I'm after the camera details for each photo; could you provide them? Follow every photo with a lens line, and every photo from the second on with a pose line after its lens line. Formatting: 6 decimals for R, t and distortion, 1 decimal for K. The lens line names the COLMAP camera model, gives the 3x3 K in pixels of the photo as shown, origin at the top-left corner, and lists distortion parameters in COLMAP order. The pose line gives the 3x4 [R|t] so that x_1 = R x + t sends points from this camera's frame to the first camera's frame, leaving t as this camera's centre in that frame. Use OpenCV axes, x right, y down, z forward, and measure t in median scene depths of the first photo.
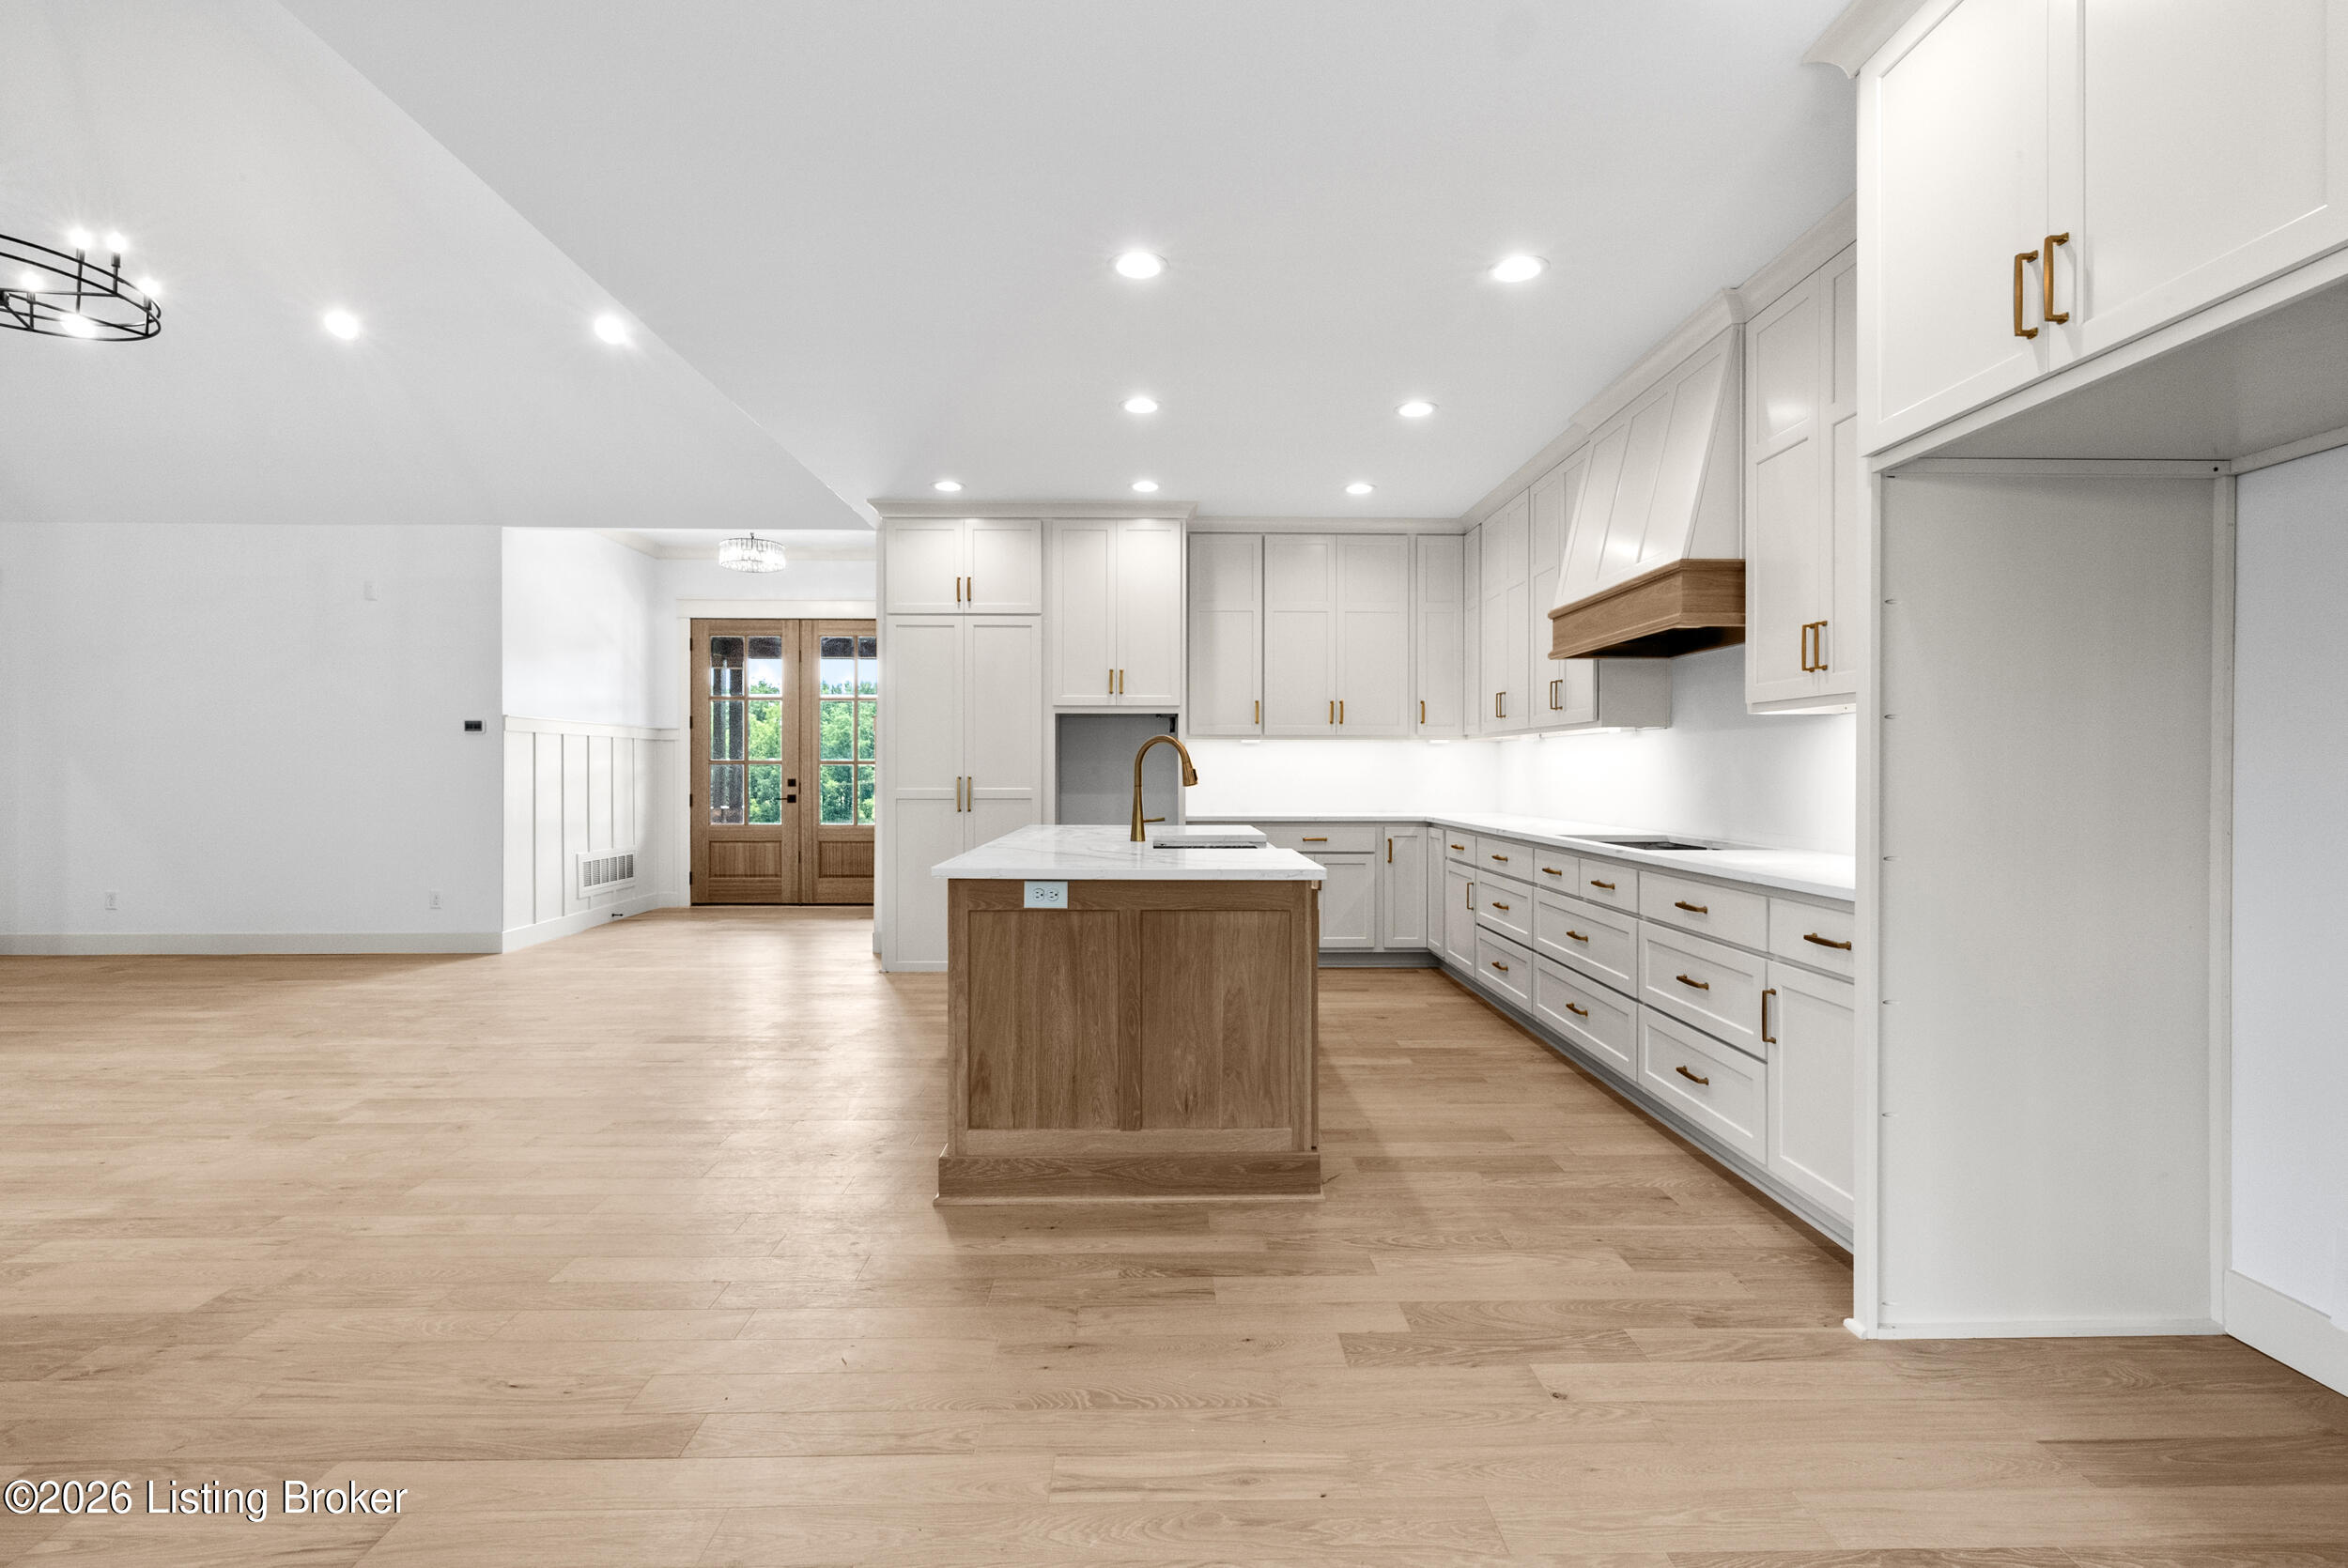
lens RADIAL K [[1066.9, 0, 1160.1], [0, 1066.9, 769.6], [0, 0, 1]] dist [-0.008355, 0.002070]
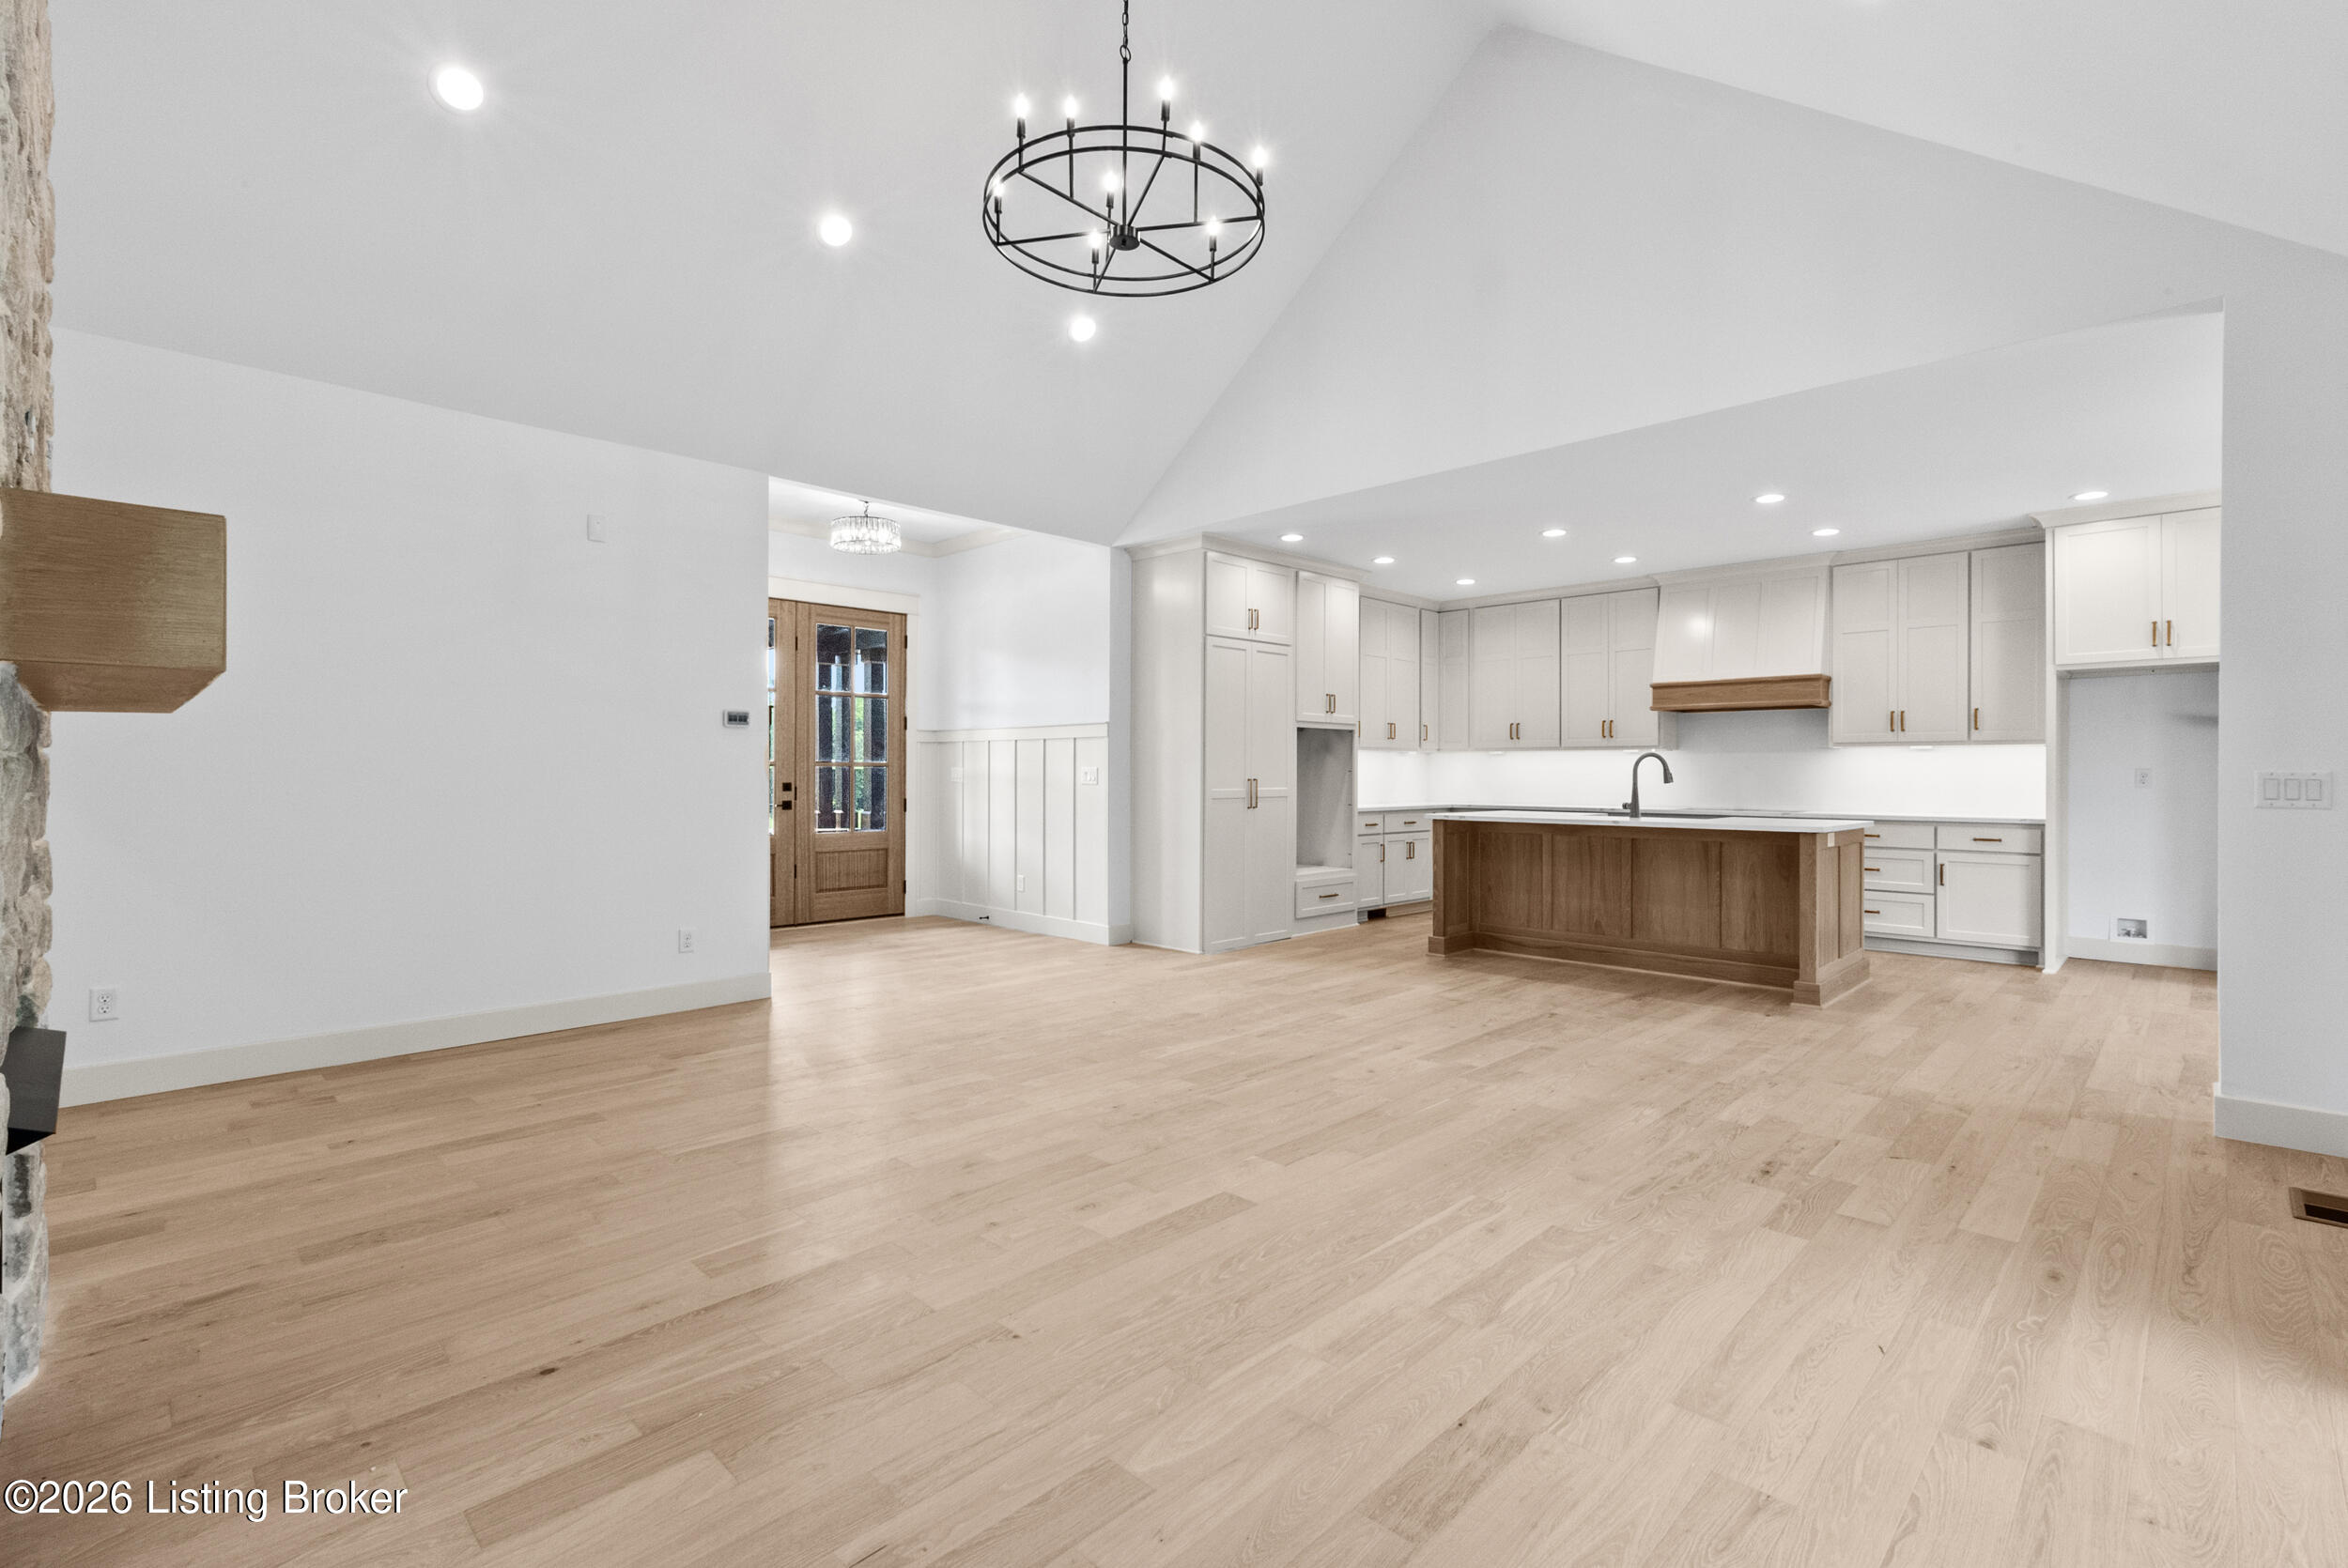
lens RADIAL K [[1066.9, 0, 1181.7], [0, 1066.9, 784.6], [0, 0, 1]] dist [-0.008355, 0.002070]
pose [[0.706407, -0.010218, 0.707732, -1.071764], [-0.000485, 0.999889, 0.014920, -0.004286], [-0.707806, -0.010883, 0.706323, 0.220080]]
